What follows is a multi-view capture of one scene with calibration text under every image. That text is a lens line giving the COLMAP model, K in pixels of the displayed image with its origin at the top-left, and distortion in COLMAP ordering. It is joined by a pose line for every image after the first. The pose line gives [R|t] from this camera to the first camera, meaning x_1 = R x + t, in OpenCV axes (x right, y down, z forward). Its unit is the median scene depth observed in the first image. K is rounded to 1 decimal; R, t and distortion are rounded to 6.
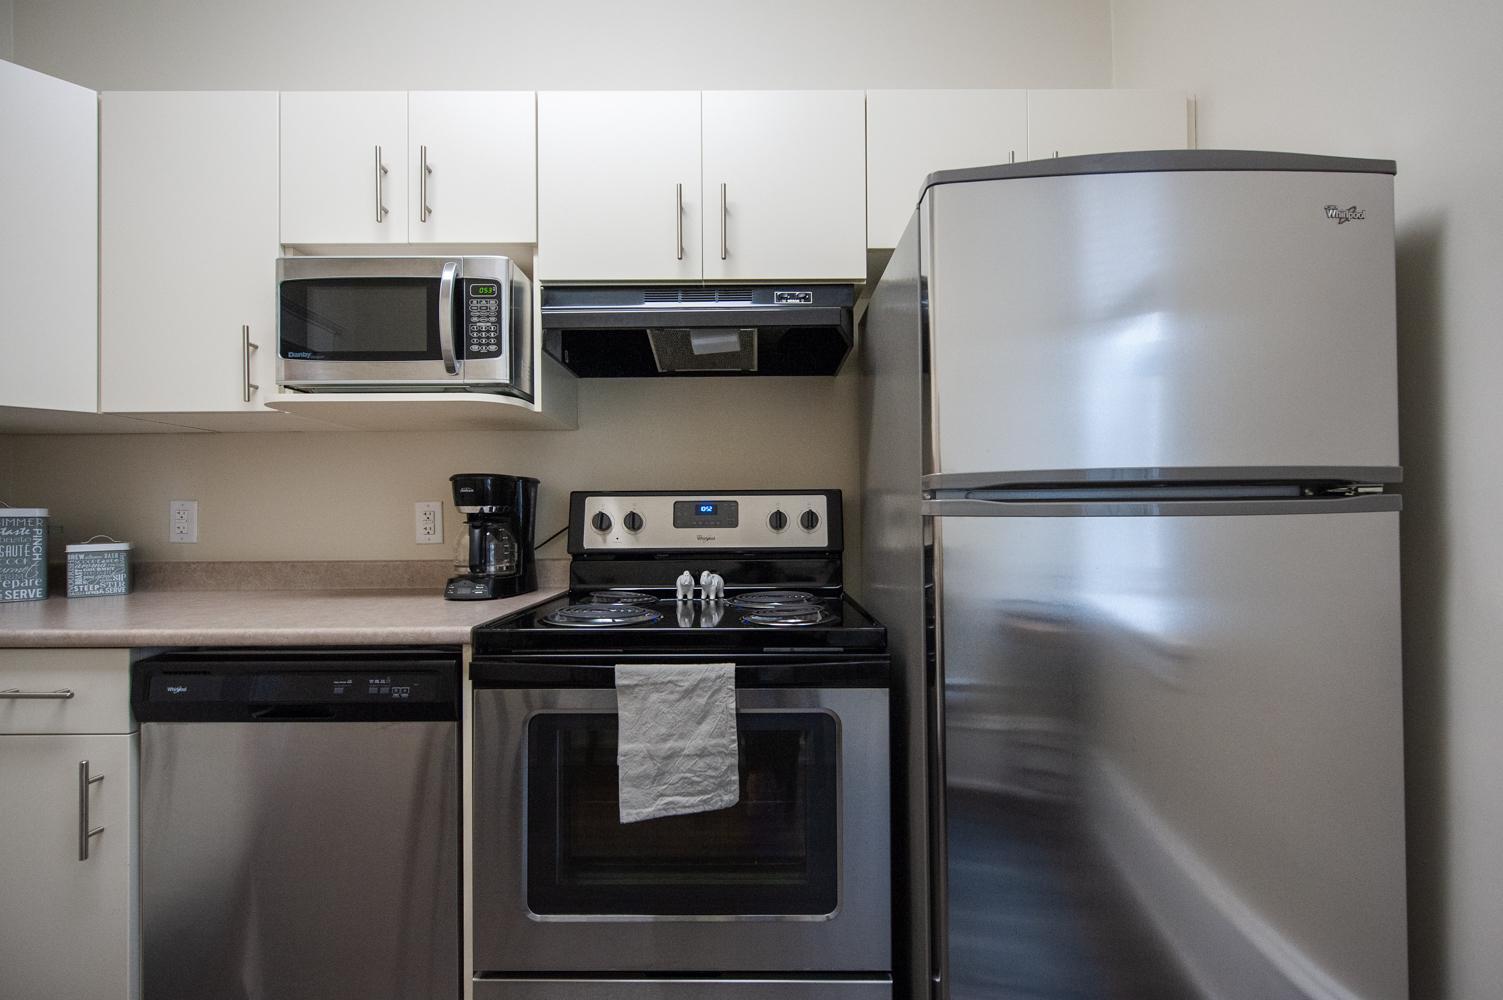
lens RADIAL K [[601.2, 0, 753.7], [0, 601.2, 510.0], [0, 0, 1]] dist [0.000324, -0.000613]
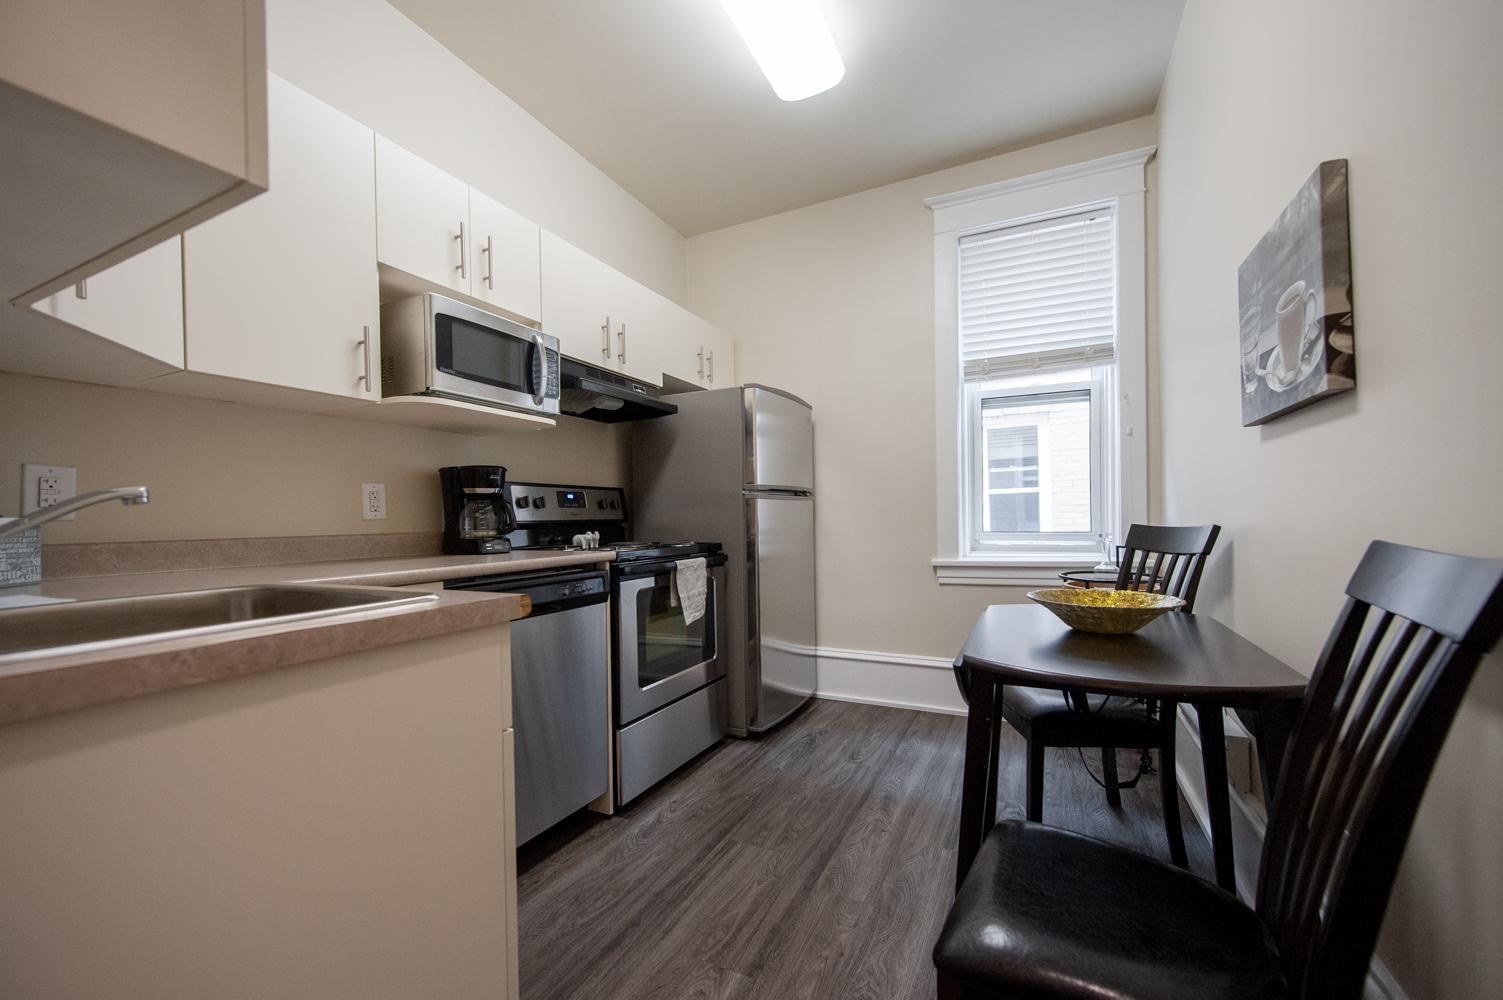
lens RADIAL K [[601.2, 0, 753.7], [0, 601.2, 510.0], [0, 0, 1]] dist [0.000324, -0.000613]
pose [[0.436255, 0.011017, 0.899756, -1.633008], [0.006981, 0.999854, -0.015627, 0.078537], [-0.899796, 0.013099, 0.436114, -0.195642]]
